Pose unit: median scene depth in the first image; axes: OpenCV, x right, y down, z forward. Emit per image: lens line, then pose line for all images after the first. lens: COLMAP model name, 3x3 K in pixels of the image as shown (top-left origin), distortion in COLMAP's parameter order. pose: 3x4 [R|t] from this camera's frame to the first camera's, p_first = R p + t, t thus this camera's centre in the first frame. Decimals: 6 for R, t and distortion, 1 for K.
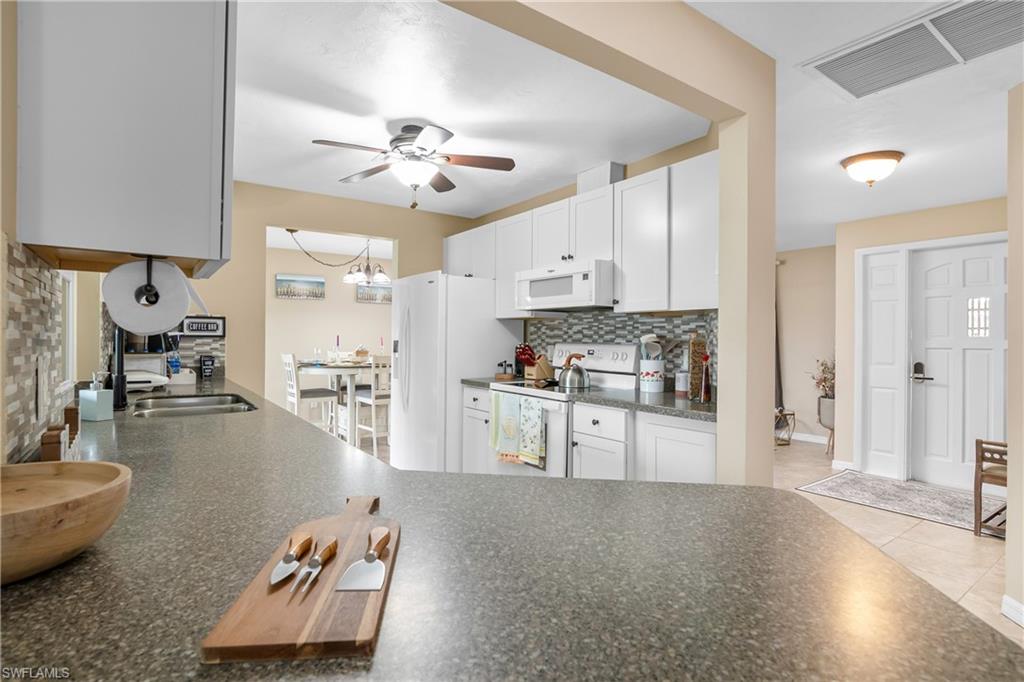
lens RADIAL K [[517.1, 0, 508.4], [0, 517.1, 337.6], [0, 0, 1]] dist [-0.018446, 0.001566]
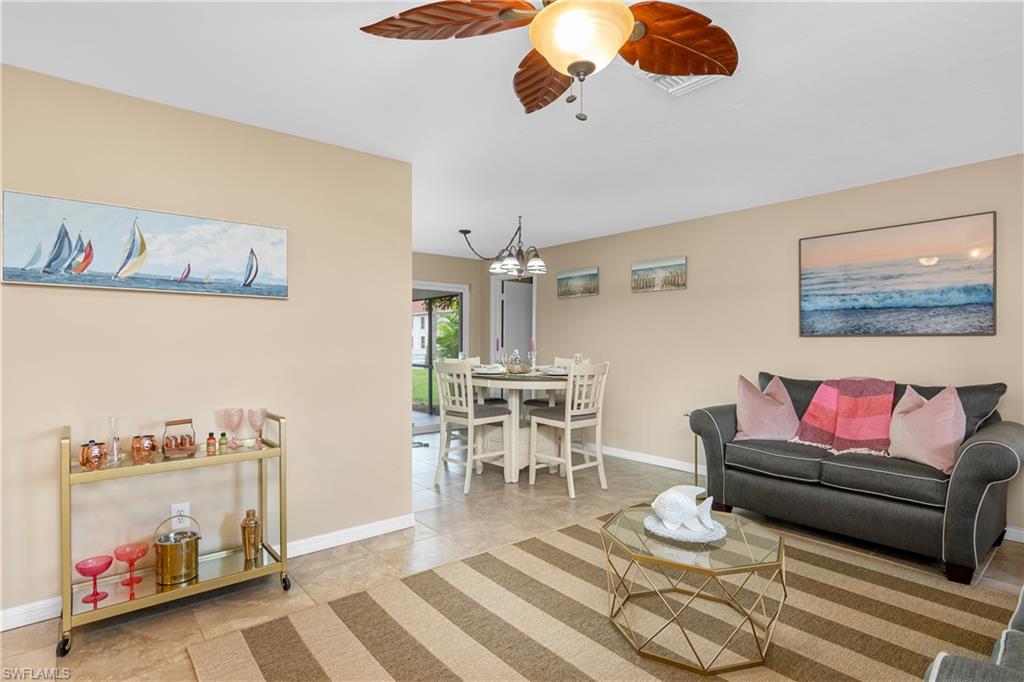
lens RADIAL K [[517.1, 0, 512.5], [0, 517.1, 345.3], [0, 0, 1]] dist [-0.018446, 0.001566]
pose [[0.079113, 0.002606, -0.996862, 0.821958], [0.001732, 0.999995, 0.002752, 0.006831], [0.996864, -0.001944, 0.079108, 1.471065]]
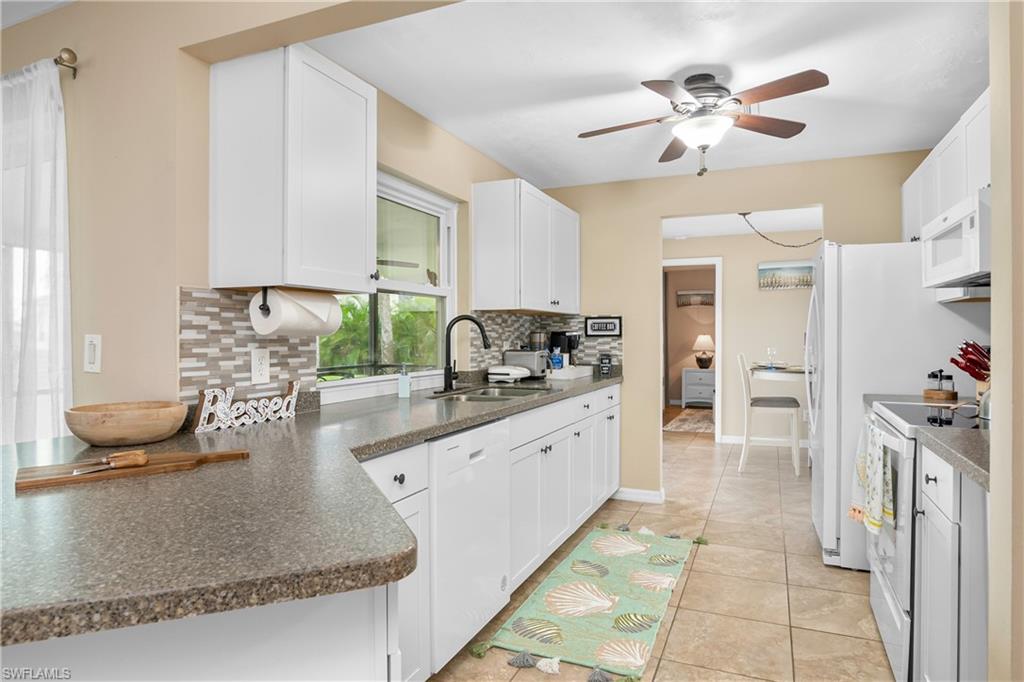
lens RADIAL K [[609.5, 0, 511.7], [0, 609.5, 338.3], [0, 0, 1]] dist [-0.010029, -0.001963]
pose [[0.516425, -0.006957, -0.856304, 0.371388], [0.010041, 0.999947, -0.002069, 0.003563], [0.856274, -0.007530, 0.516467, 0.193165]]
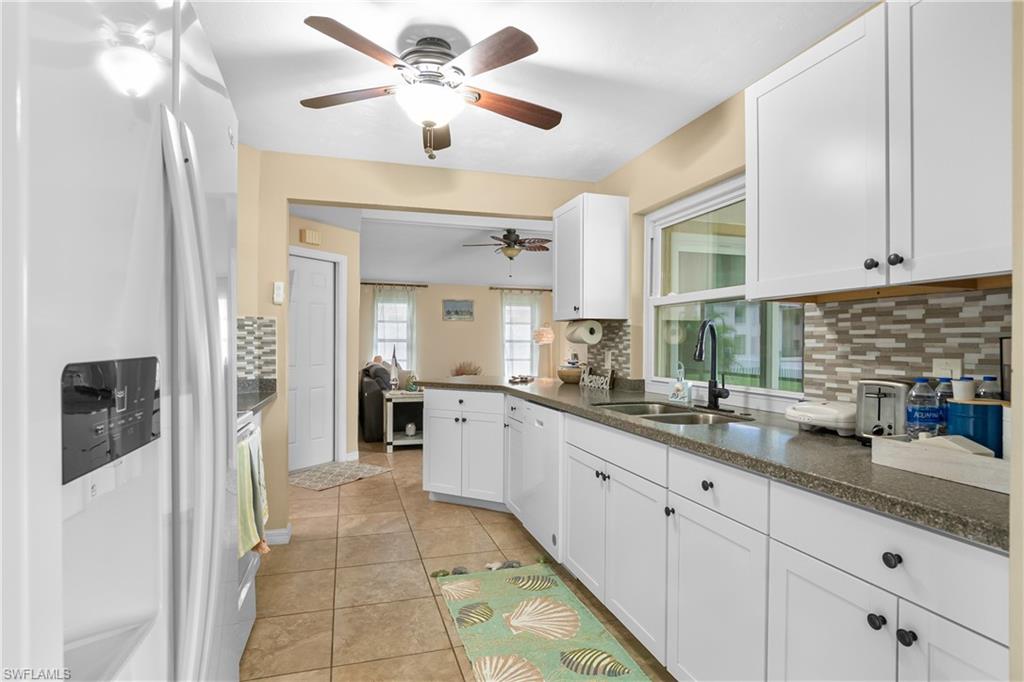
lens RADIAL K [[532.0, 0, 512.8], [0, 532.0, 347.6], [0, 0, 1]] dist [-0.017237, 0.000510]
pose [[-0.948179, -0.013377, 0.317456, -0.382222], [-0.011764, 0.999906, 0.006998, -0.000530], [-0.317520, 0.002901, -0.948247, 1.244612]]
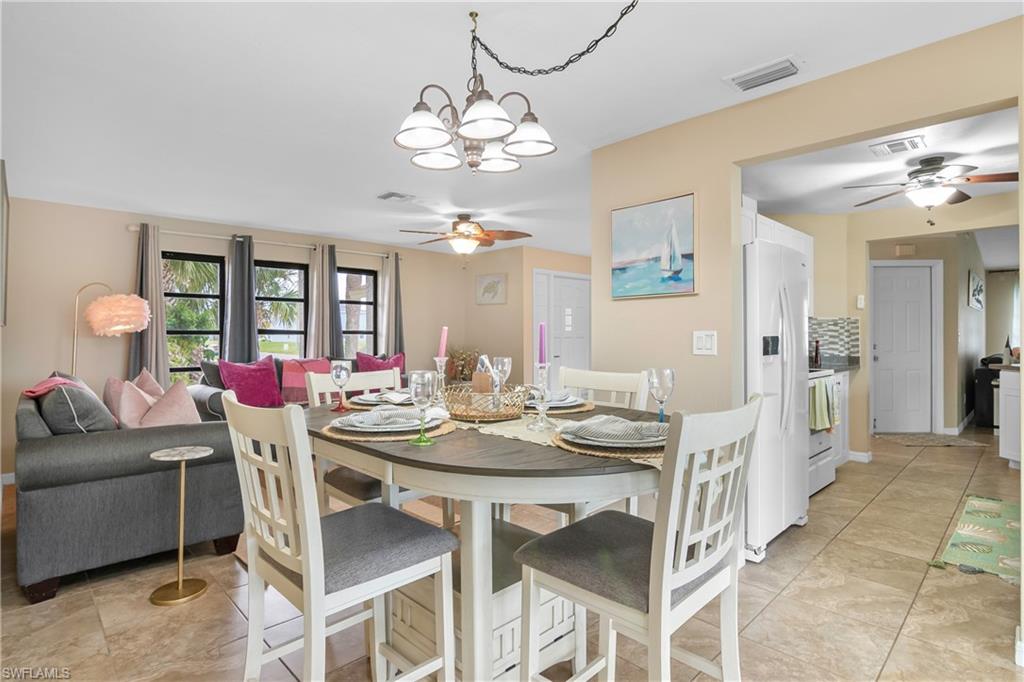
lens RADIAL K [[517.1, 0, 505.9], [0, 517.1, 334.7], [0, 0, 1]] dist [-0.018446, 0.001566]
pose [[-0.134793, -0.003885, 0.990866, -0.919816], [-0.000533, 0.999992, 0.003849, 0.000333], [-0.990874, -0.000009, -0.134794, 1.622223]]
